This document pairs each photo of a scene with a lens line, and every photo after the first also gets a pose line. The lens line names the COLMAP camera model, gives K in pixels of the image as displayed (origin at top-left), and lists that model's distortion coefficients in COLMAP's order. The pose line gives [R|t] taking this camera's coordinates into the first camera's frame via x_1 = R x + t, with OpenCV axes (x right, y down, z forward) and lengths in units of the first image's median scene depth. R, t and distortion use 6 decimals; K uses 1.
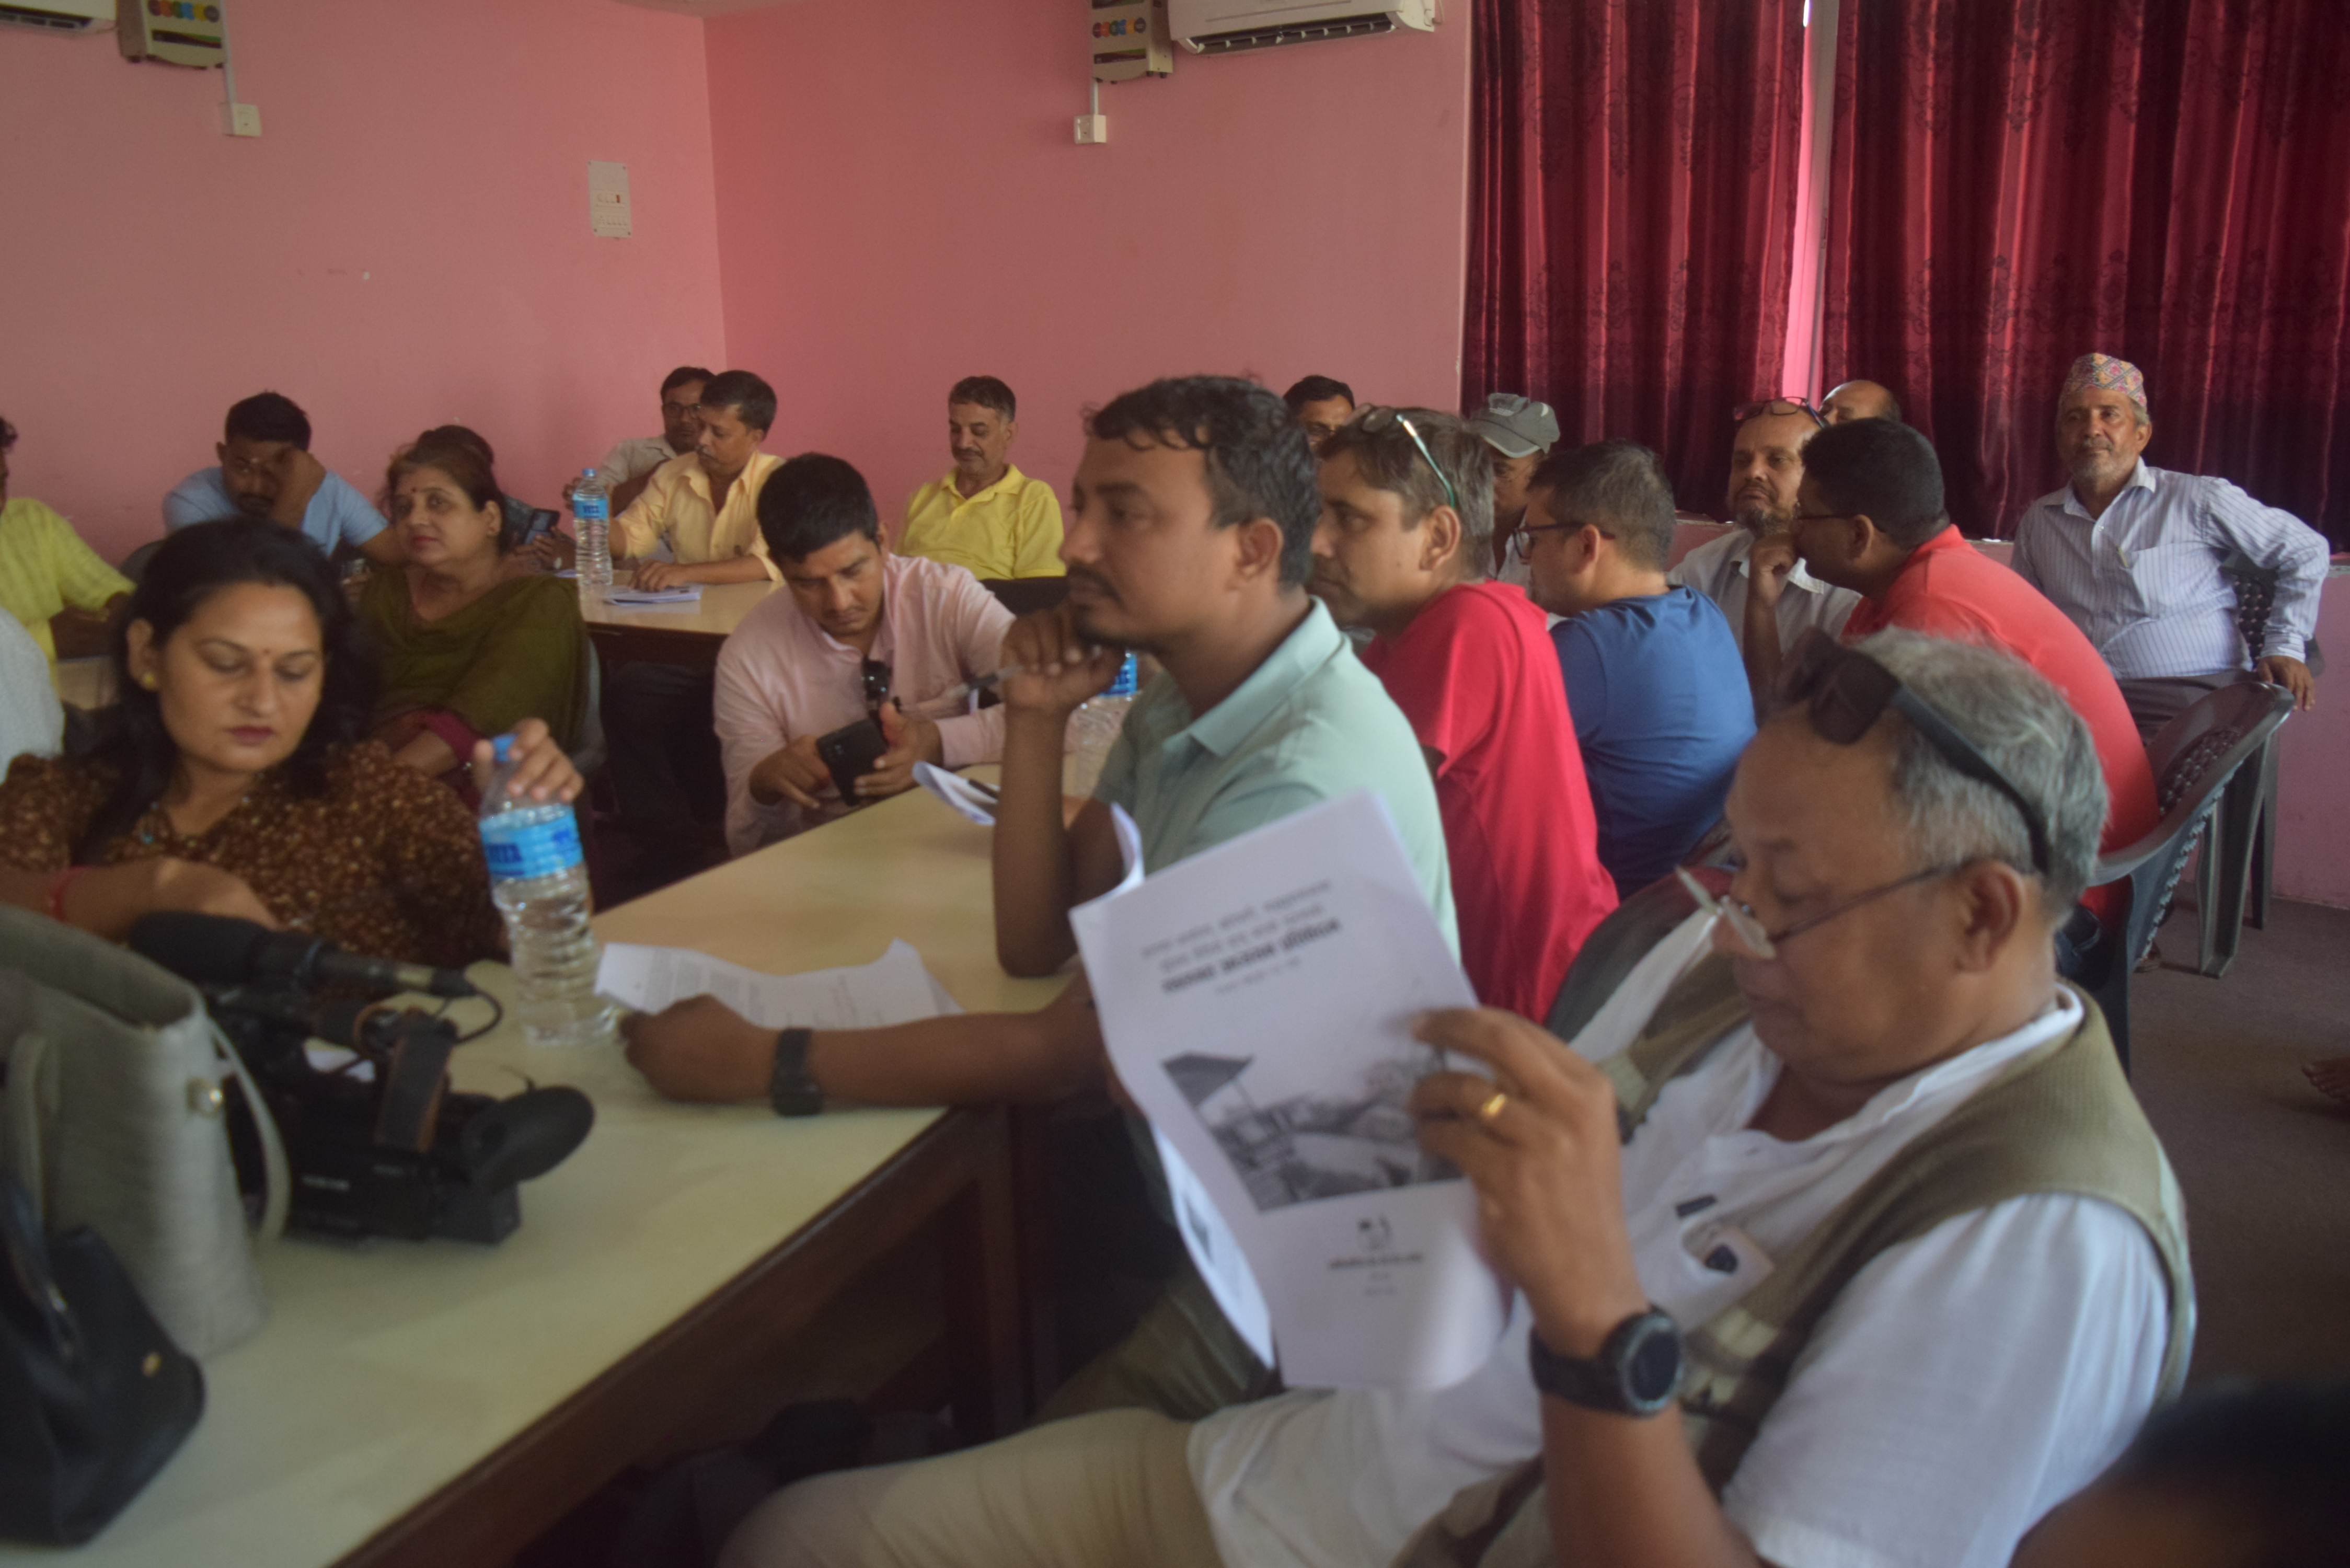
lens RADIAL K [[1857.7, 0, 1175.0], [0, 1857.7, 775.2], [0, 0, 1]] dist [-0.014122, 0.009367]
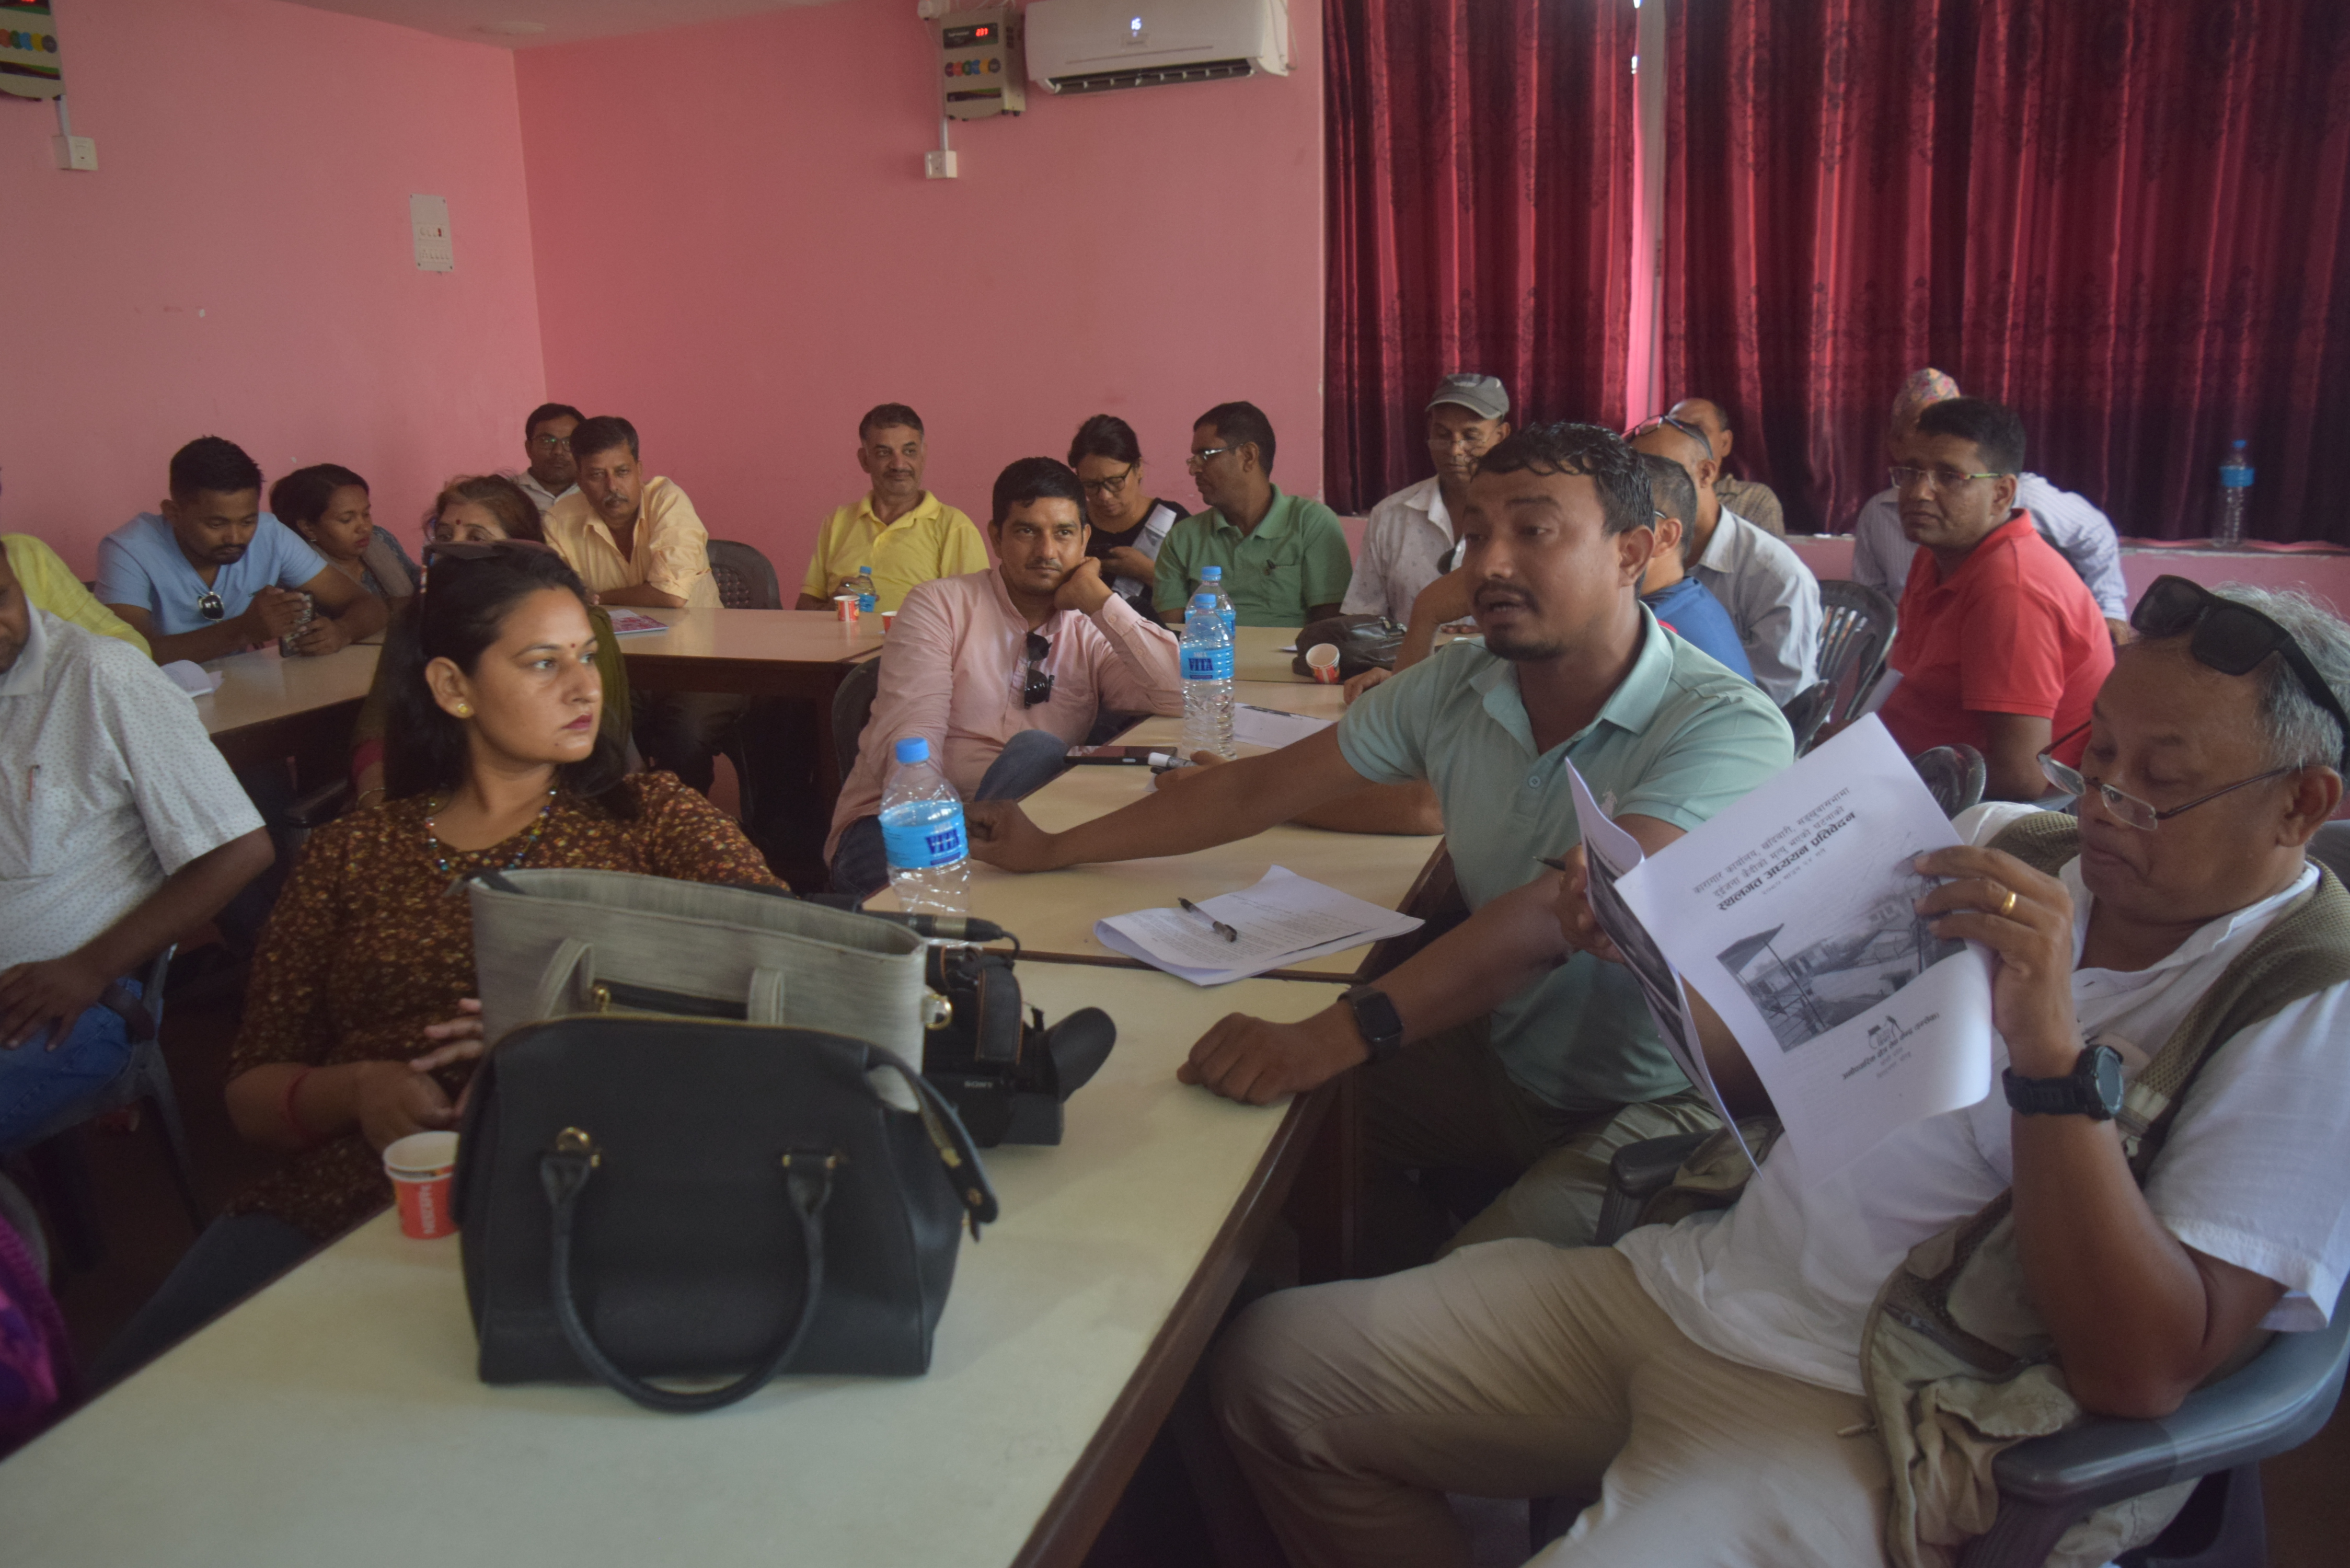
lens RADIAL K [[1871.3, 0, 1173.7], [0, 1871.3, 772.6], [0, 0, 1]] dist [-0.014062, 0.013674]
pose [[0.986436, -0.048038, 0.156957, -0.122571], [0.050436, 0.998663, -0.011329, 0.008559], [-0.156203, 0.019092, 0.987540, -0.047035]]
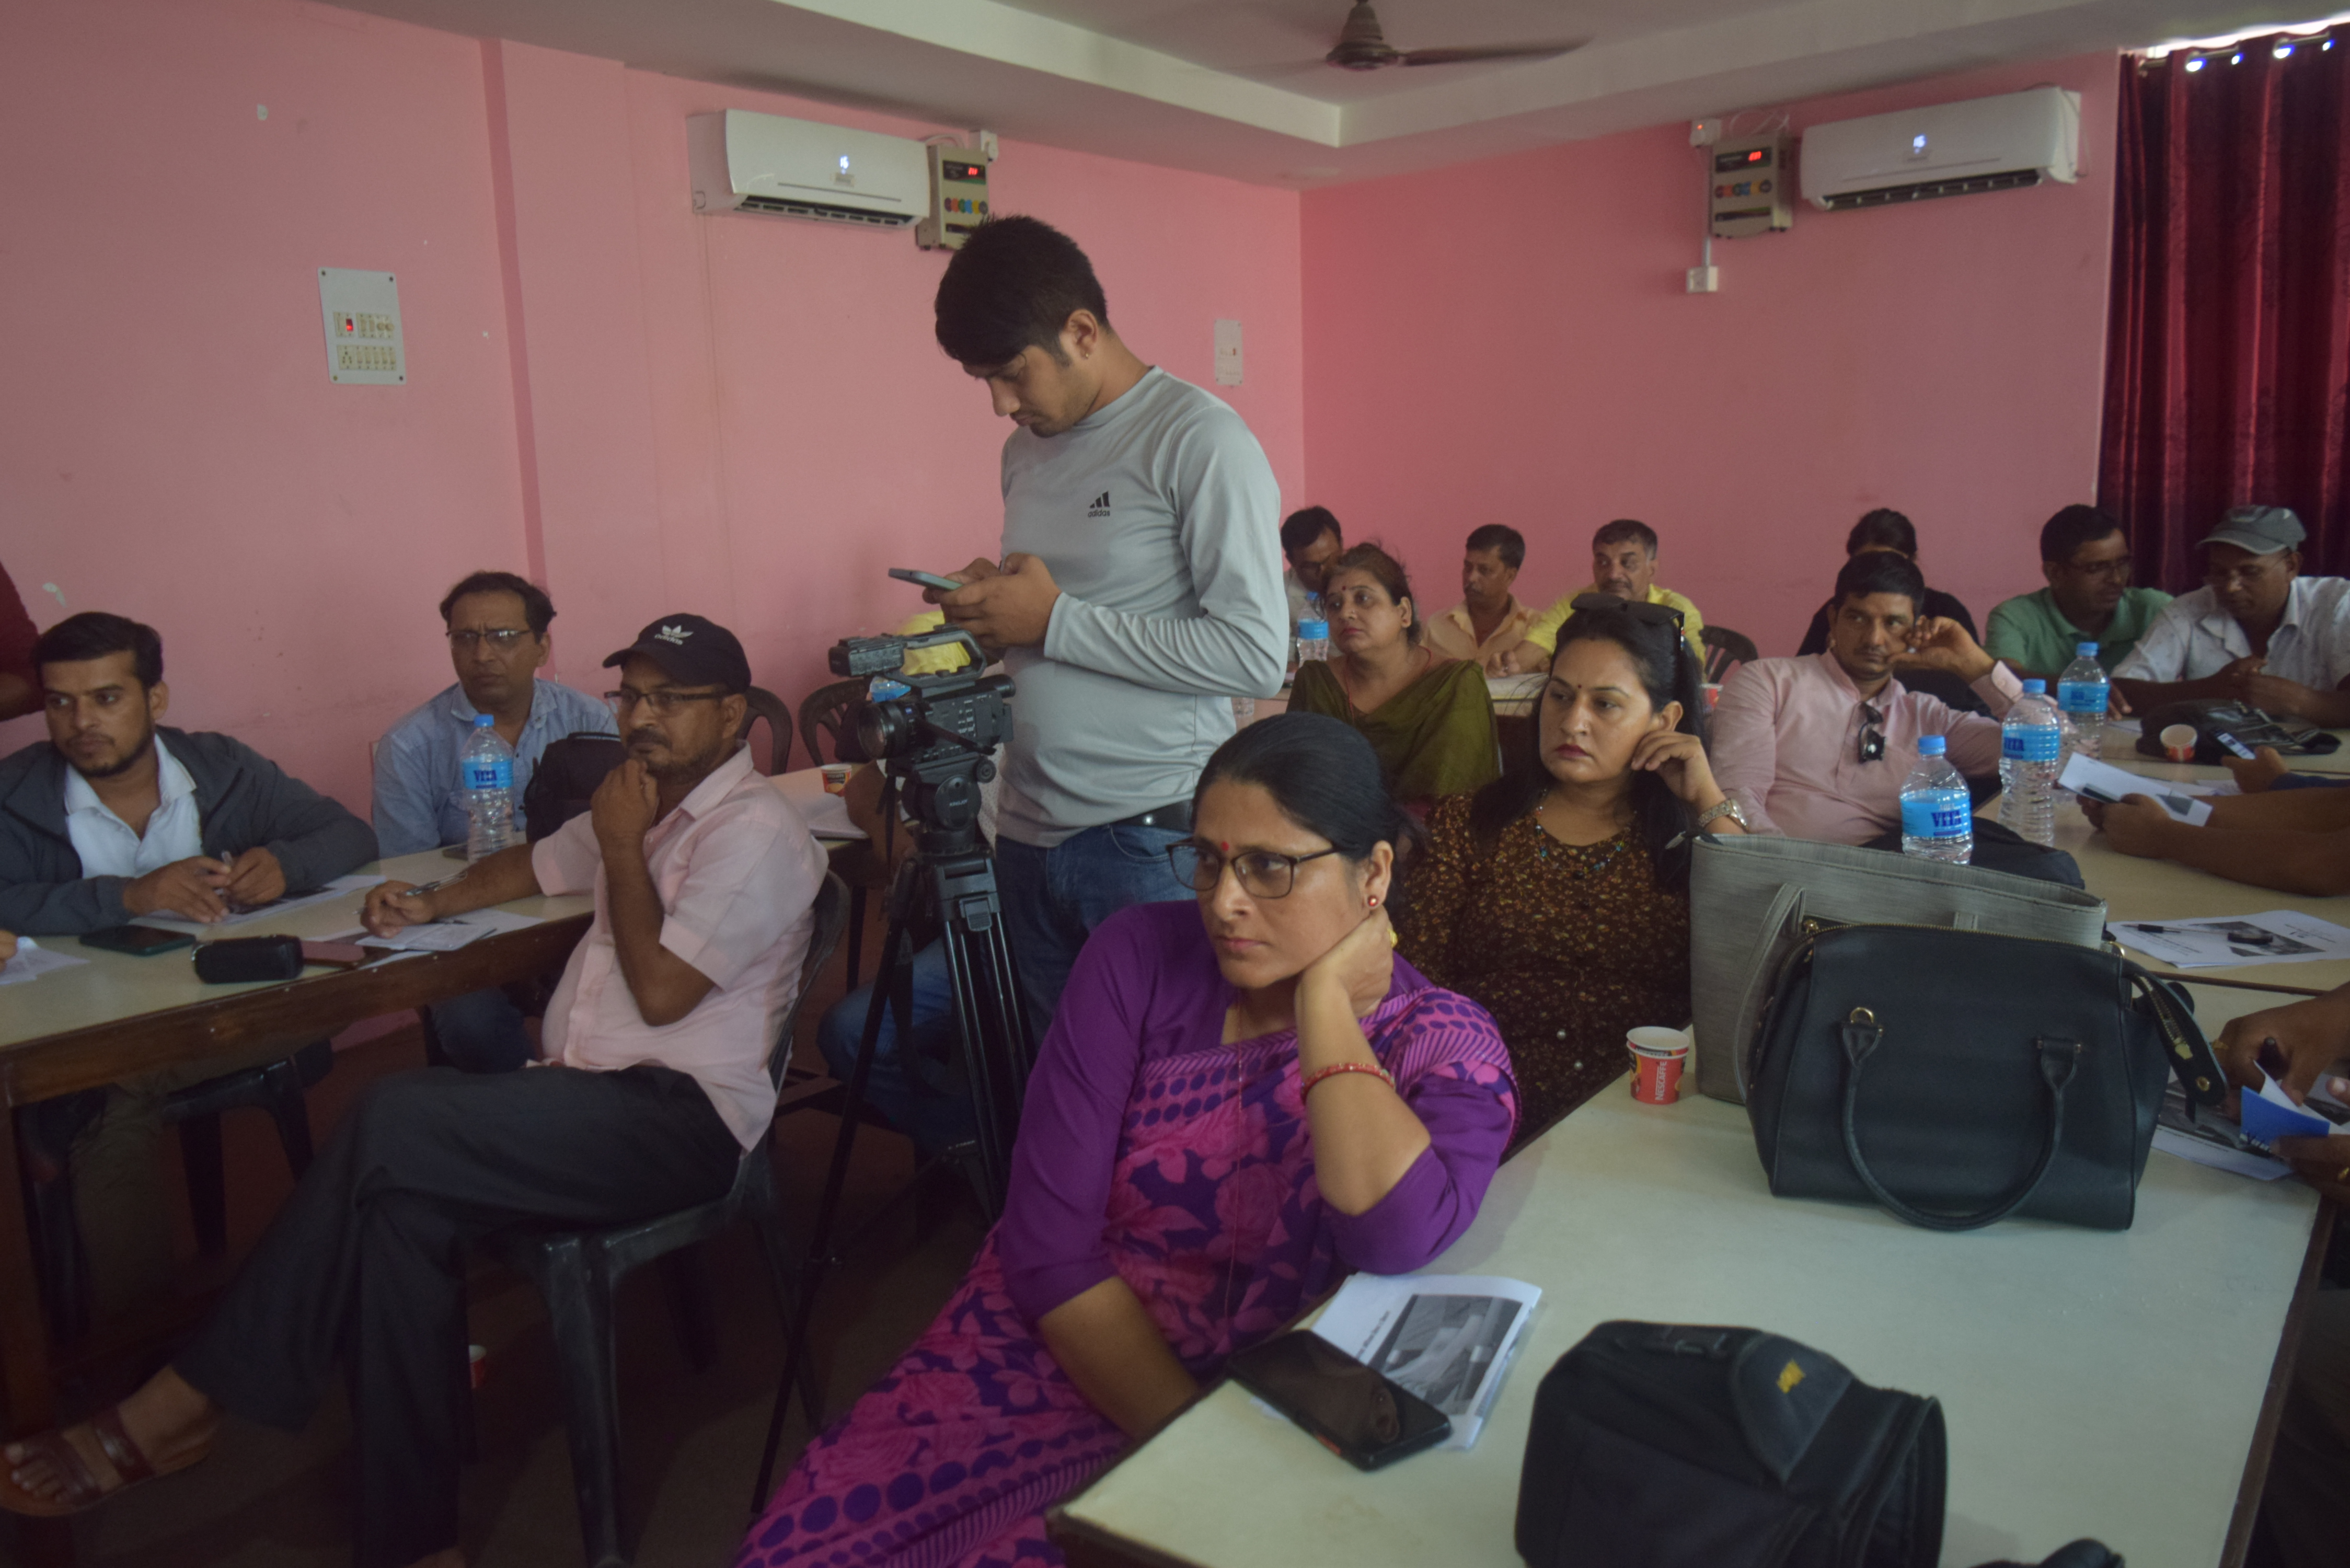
lens RADIAL K [[1857.7, 0, 1175.0], [0, 1857.7, 775.2], [0, 0, 1]] dist [-0.014122, 0.009367]
pose [[0.988664, 0.007285, -0.149966, -0.236266], [-0.017819, 0.997456, -0.069020, 0.032378], [0.149082, 0.070910, 0.986279, -0.136552]]
